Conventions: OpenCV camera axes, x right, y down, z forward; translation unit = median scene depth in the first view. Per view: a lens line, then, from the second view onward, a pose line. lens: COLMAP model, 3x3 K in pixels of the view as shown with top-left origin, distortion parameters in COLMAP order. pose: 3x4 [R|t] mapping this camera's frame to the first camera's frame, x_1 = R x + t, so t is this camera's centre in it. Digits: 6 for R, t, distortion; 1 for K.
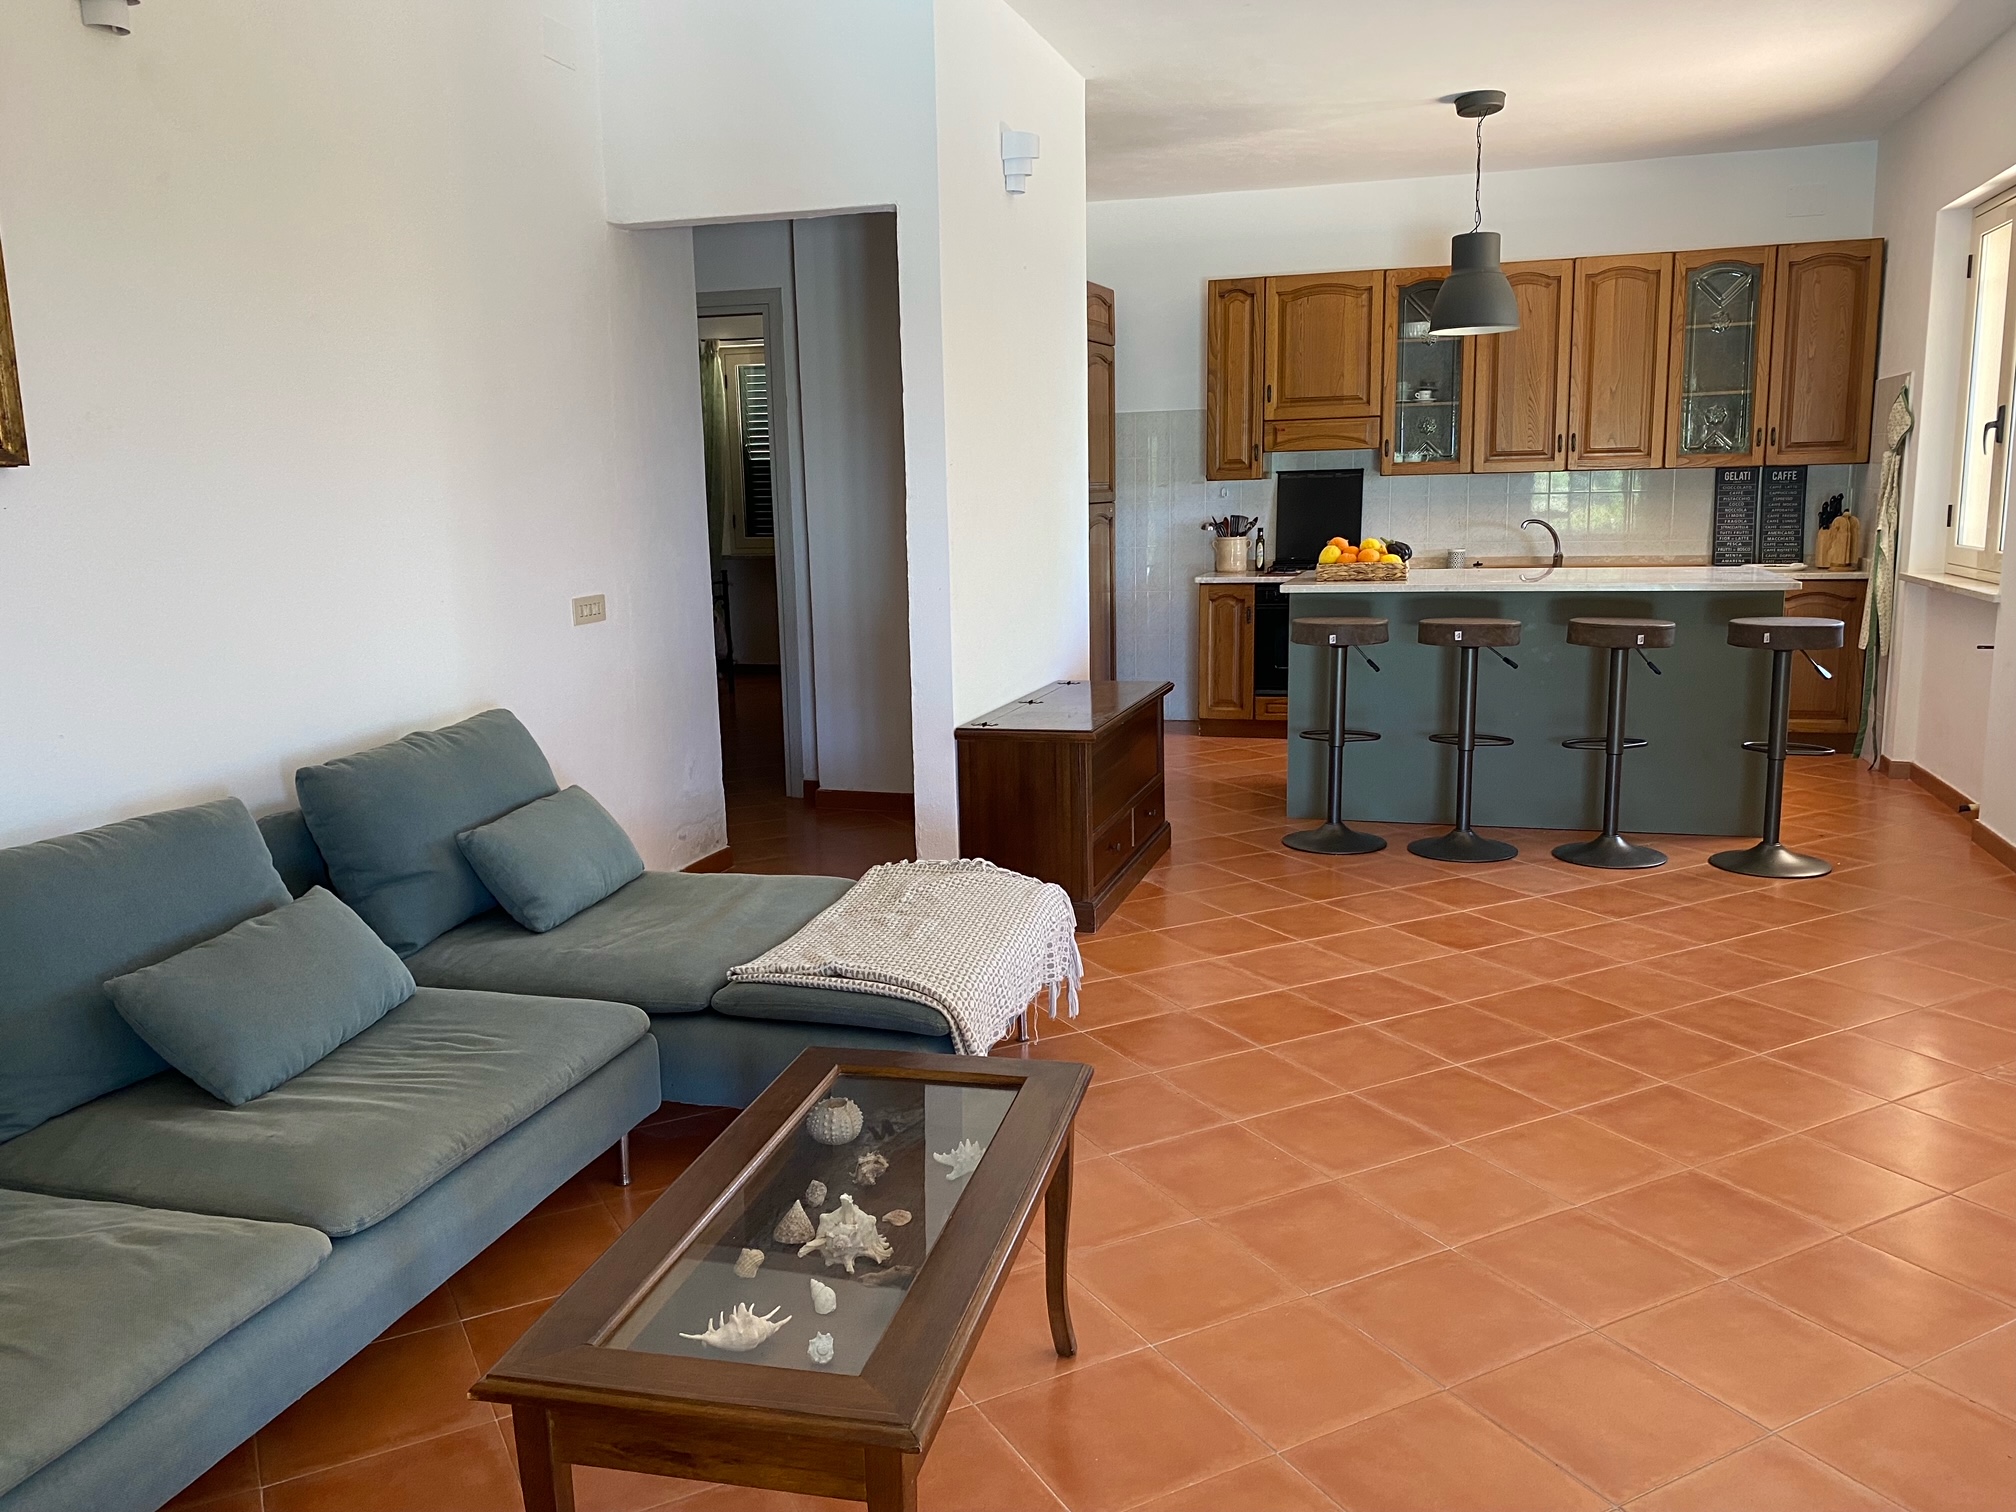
lens RADIAL K [[1591.8, 0, 999.5], [0, 1591.8, 755.1], [0, 0, 1]] dist [0.046624, -0.087725]
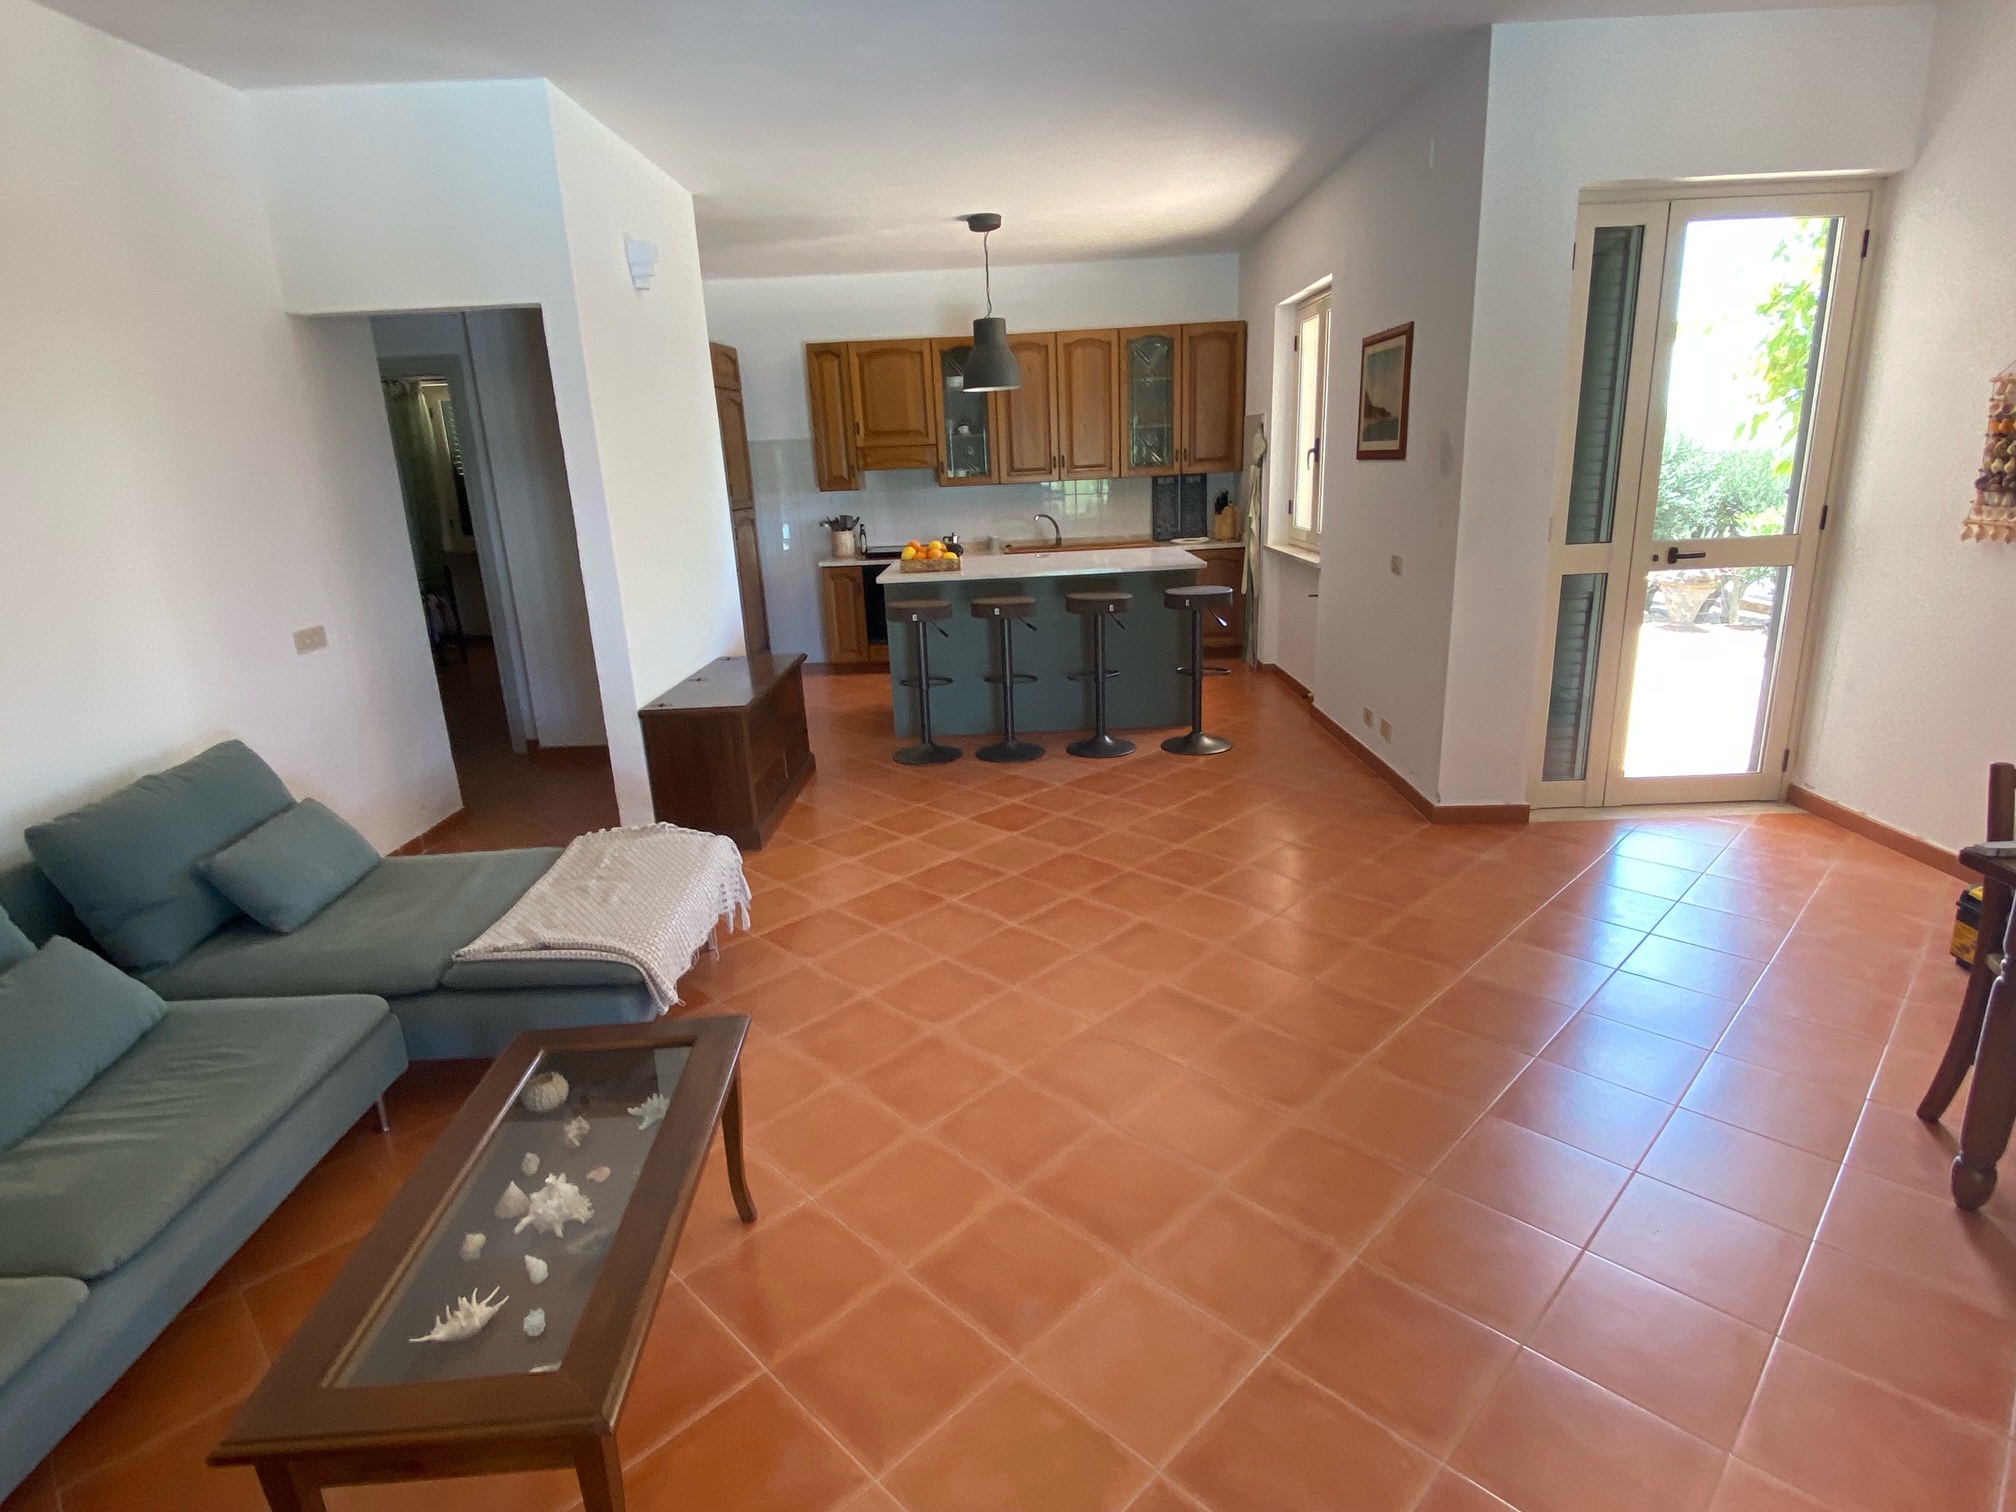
lens RADIAL K [[1072.1, 0, 1021.3], [0, 1072.1, 758.2], [0, 0, 1]] dist [0.058972, -0.047172]
pose [[0.956254, -0.101154, 0.274493, 0.022712], [0.072723, 0.991058, 0.111870, -0.048379], [-0.283355, -0.087014, 0.955059, 0.035846]]
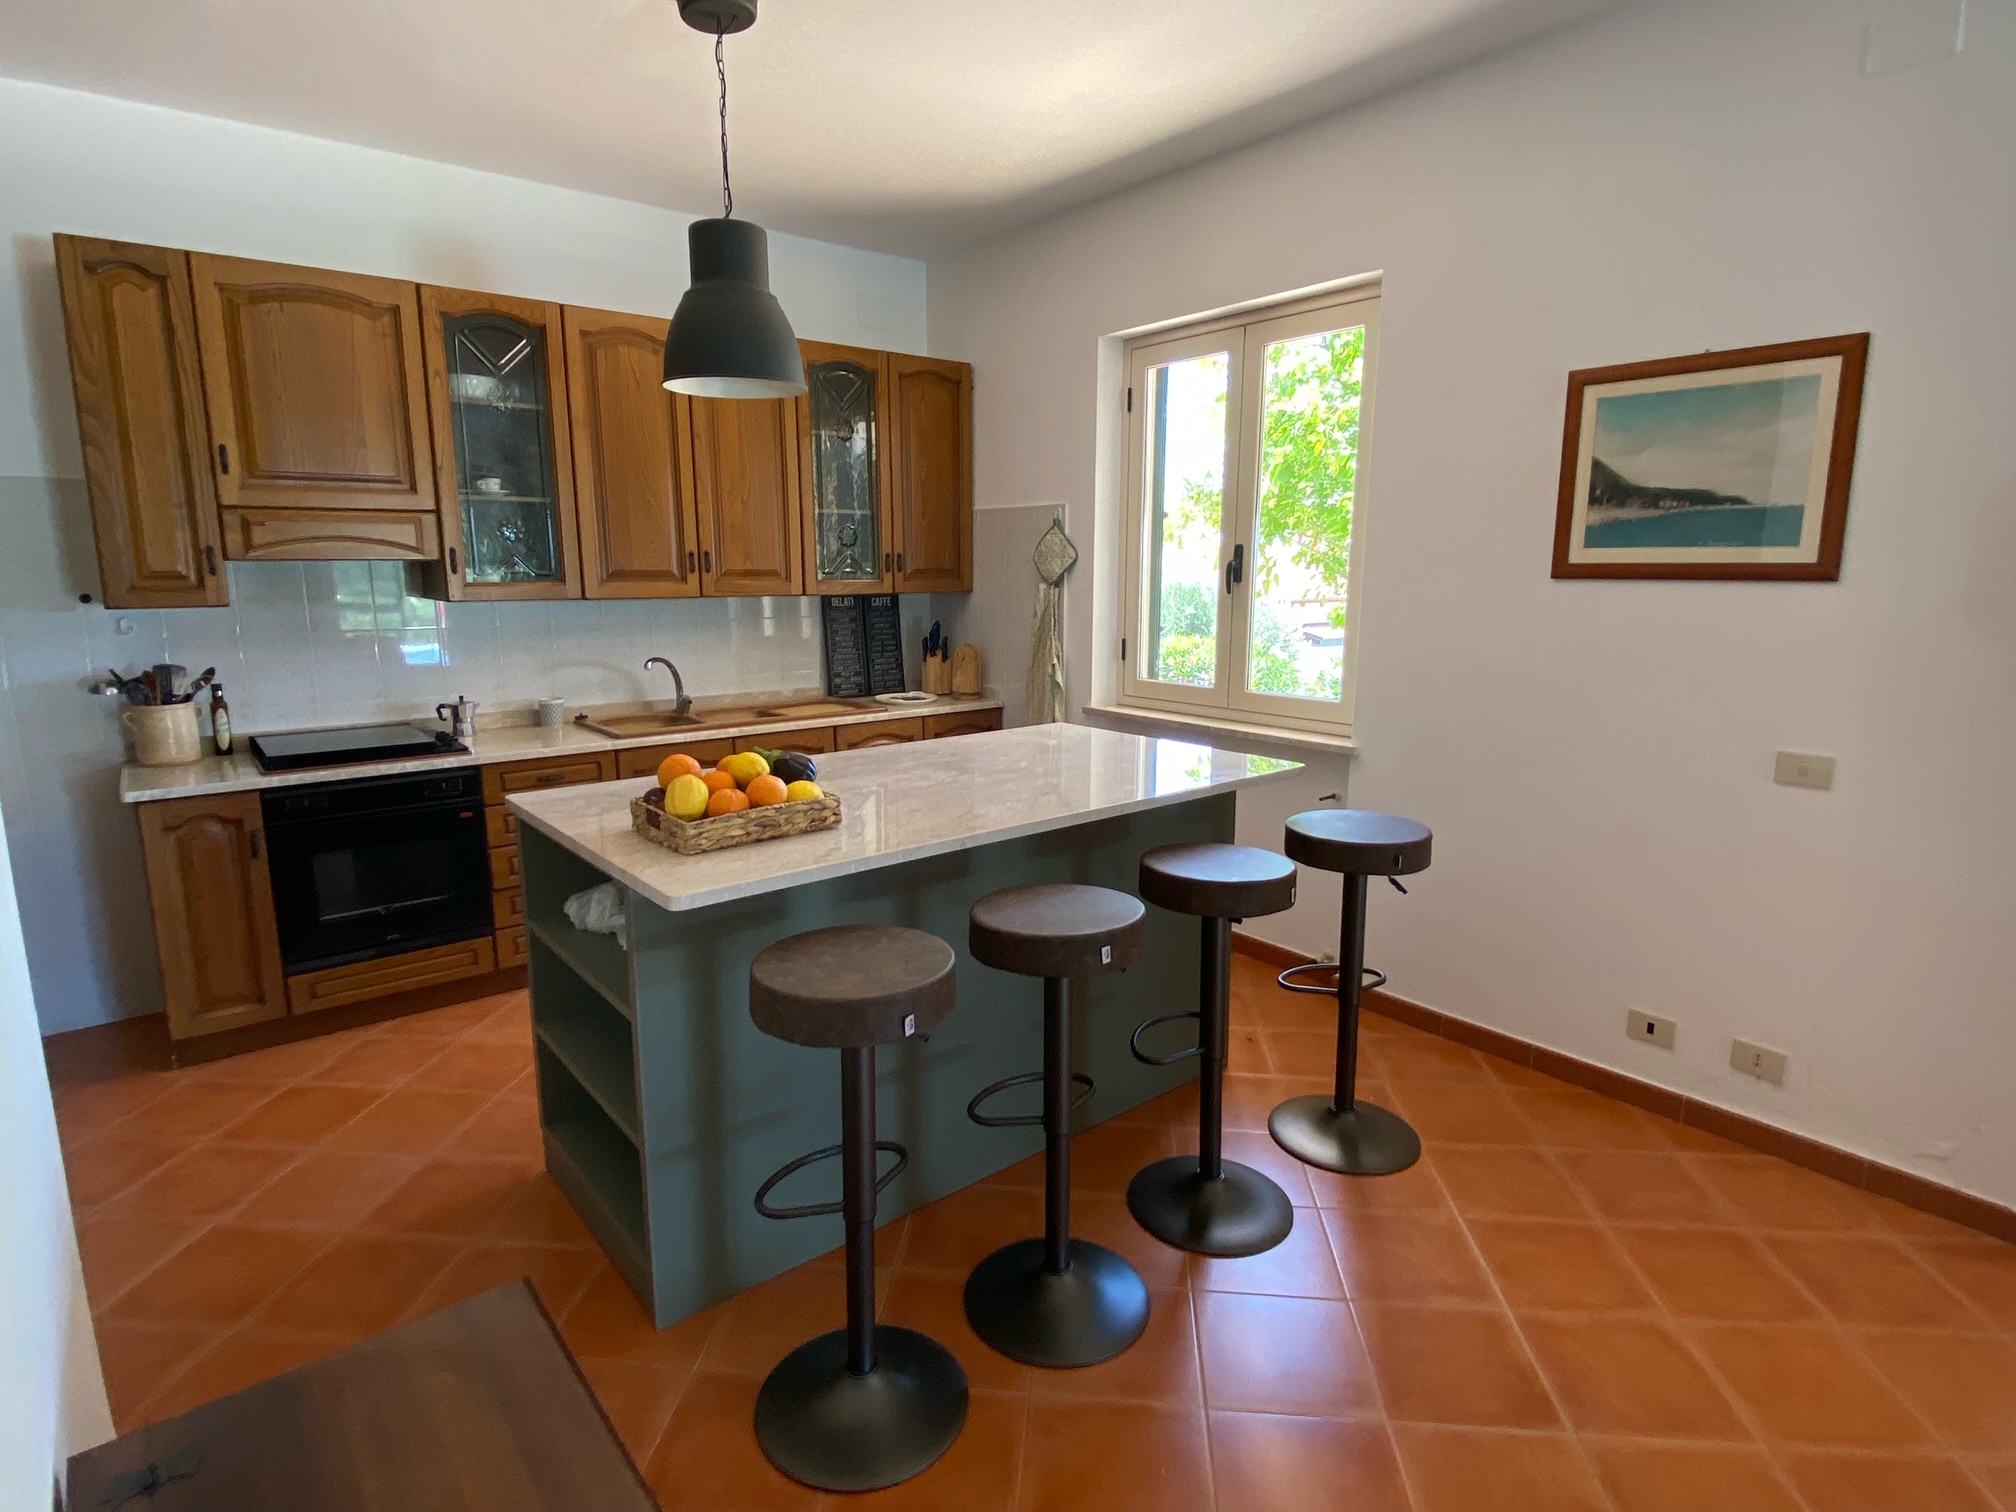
lens RADIAL K [[1072.1, 0, 1021.3], [0, 1072.1, 758.2], [0, 0, 1]] dist [0.058972, -0.047172]
pose [[0.554704, -0.128495, 0.822066, -0.013114], [0.122565, 0.989844, 0.072017, -0.160156], [-0.822971, 0.060809, 0.564820, 0.777503]]
